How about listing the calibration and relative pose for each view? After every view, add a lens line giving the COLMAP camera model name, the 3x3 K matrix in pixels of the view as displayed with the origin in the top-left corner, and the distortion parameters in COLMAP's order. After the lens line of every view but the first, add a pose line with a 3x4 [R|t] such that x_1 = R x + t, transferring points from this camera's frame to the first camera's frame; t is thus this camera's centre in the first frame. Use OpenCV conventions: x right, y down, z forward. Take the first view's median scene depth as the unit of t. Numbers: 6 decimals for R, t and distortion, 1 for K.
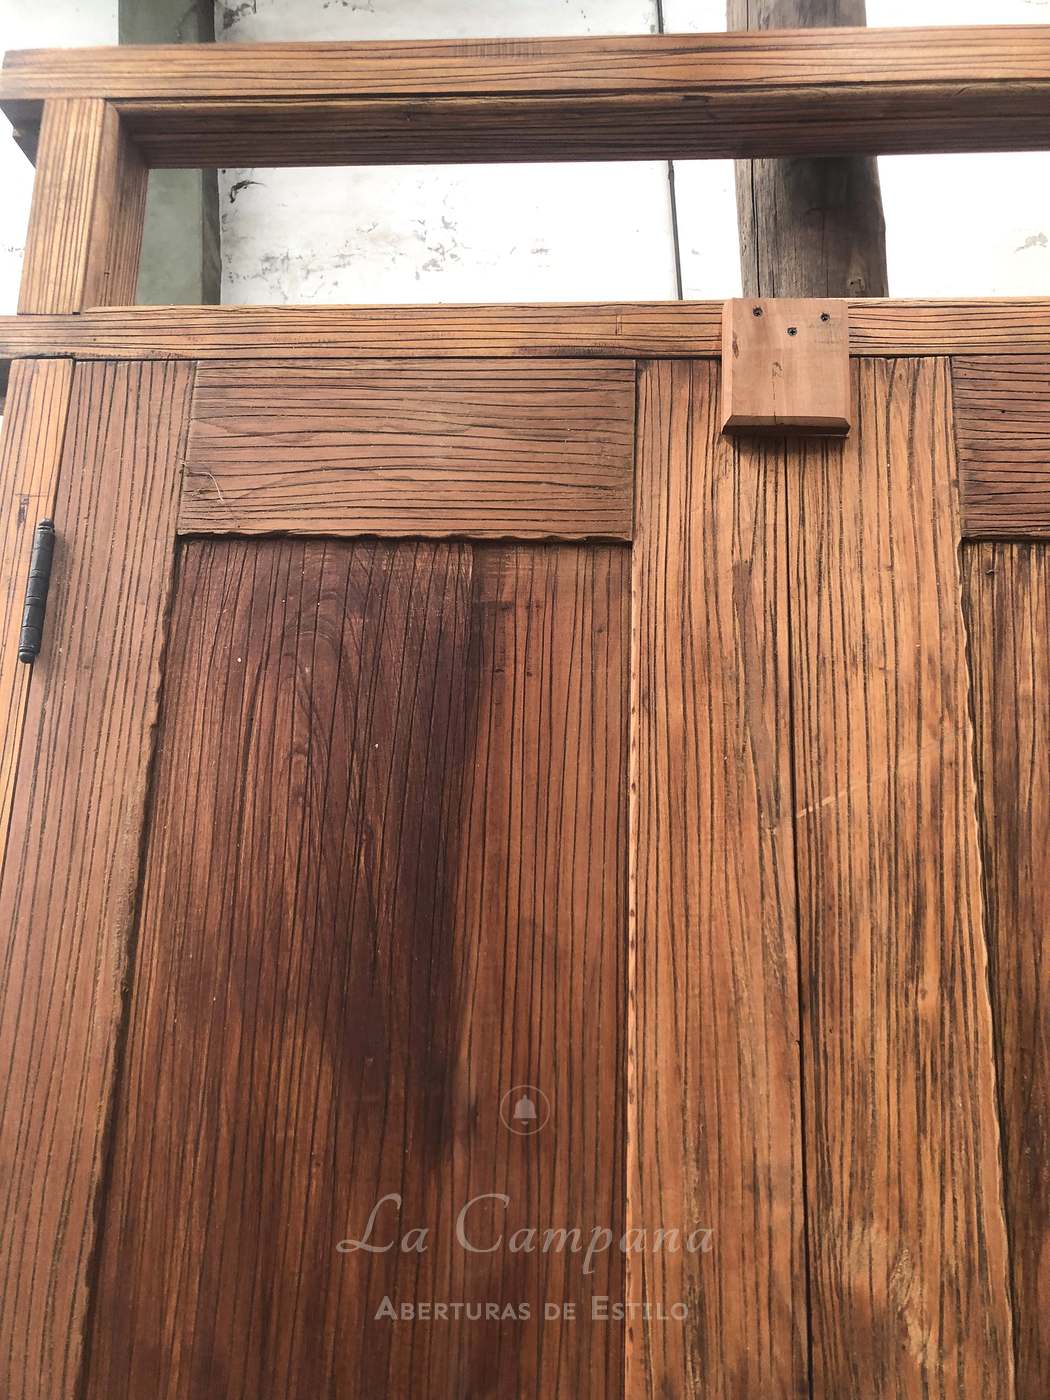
lens RADIAL K [[1178.2, 0, 523.4], [0, 1178.2, 705.4], [0, 0, 1]] dist [0.028439, -0.042443]
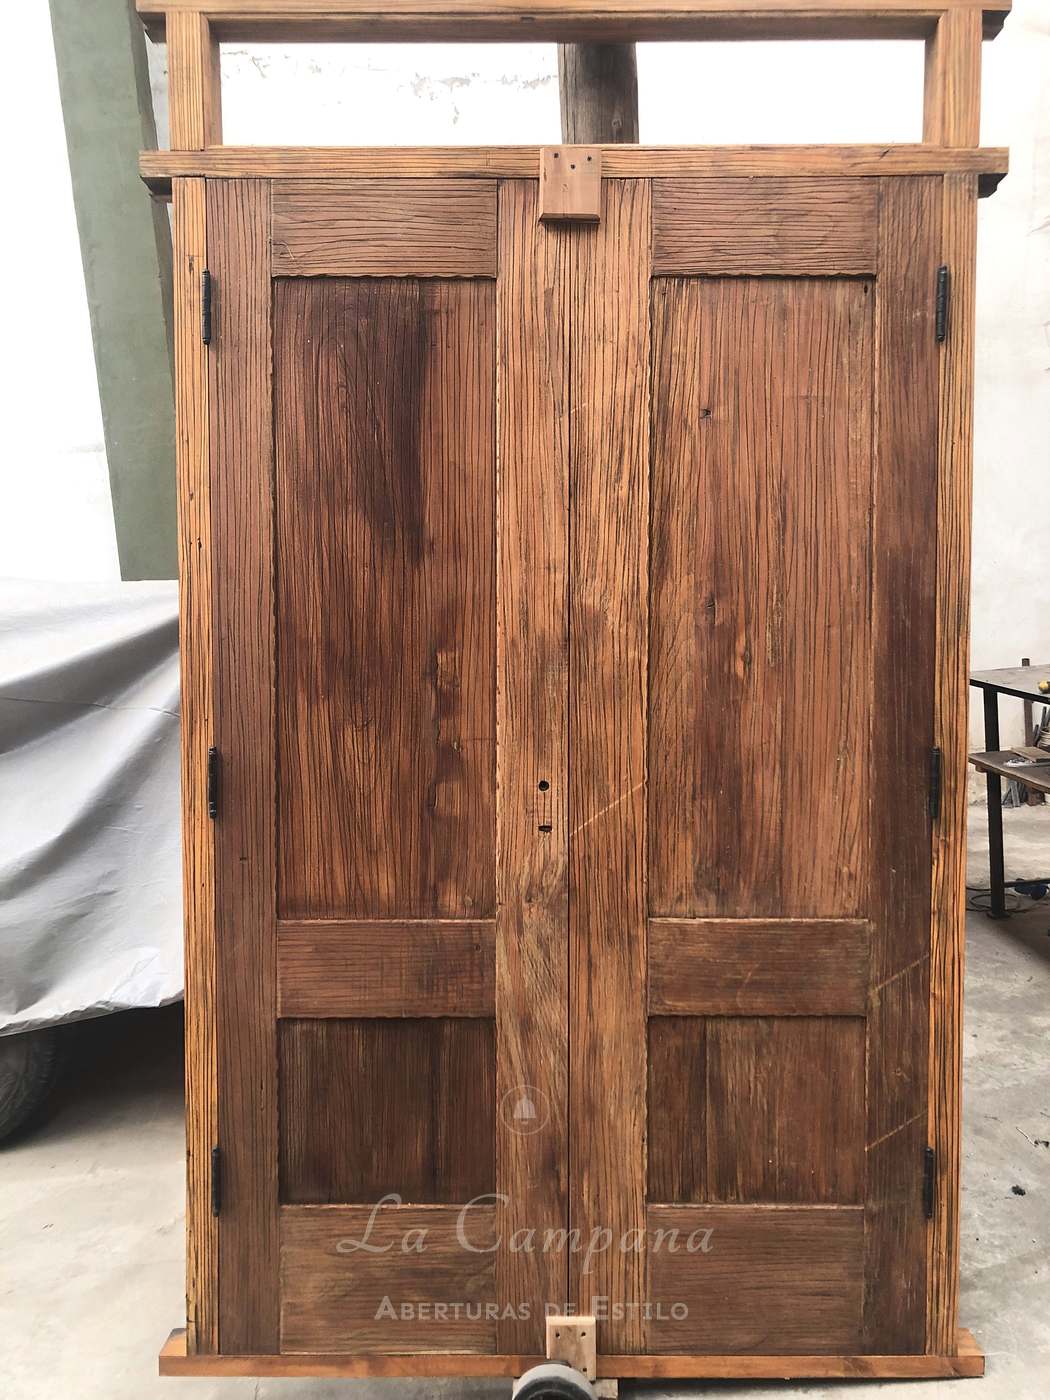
lens RADIAL K [[1178.2, 0, 532.1], [0, 1178.2, 706.9], [0, 0, 1]] dist [0.028439, -0.042443]
pose [[0.997477, -0.034431, 0.062084, 0.000660], [0.015588, 0.959399, 0.281620, -0.000837], [-0.069260, -0.279941, 0.957515, -1.240547]]
